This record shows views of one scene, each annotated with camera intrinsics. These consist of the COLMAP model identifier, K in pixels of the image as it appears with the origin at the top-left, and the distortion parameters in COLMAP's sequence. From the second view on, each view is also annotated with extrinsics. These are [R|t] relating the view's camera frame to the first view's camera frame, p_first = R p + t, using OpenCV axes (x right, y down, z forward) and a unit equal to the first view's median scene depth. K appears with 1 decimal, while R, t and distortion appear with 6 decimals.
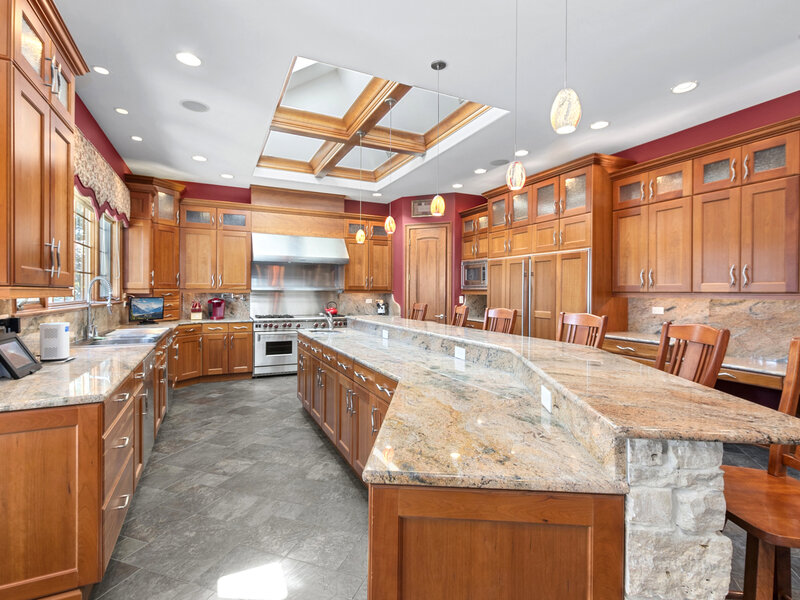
lens RADIAL K [[397.5, 0, 407.6], [0, 397.5, 297.0], [0, 0, 1]] dist [0.006160, -0.000949]
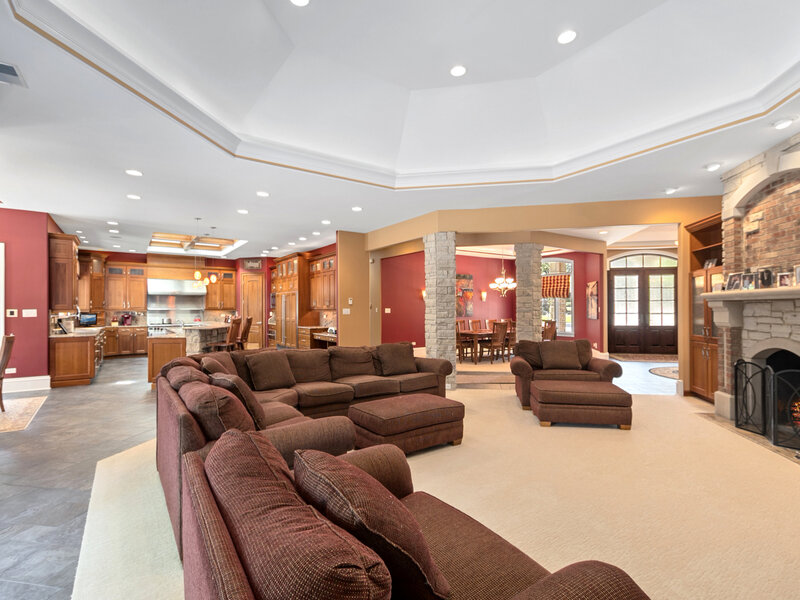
lens RADIAL K [[397.1, 0, 399.9], [0, 397.1, 309.8], [0, 0, 1]] dist [0.014472, -0.000137]
pose [[0.989528, -0.009037, 0.144055, 0.511945], [0.010897, 0.999867, -0.012129, 0.017723], [-0.143927, 0.013572, 0.989495, -1.027232]]
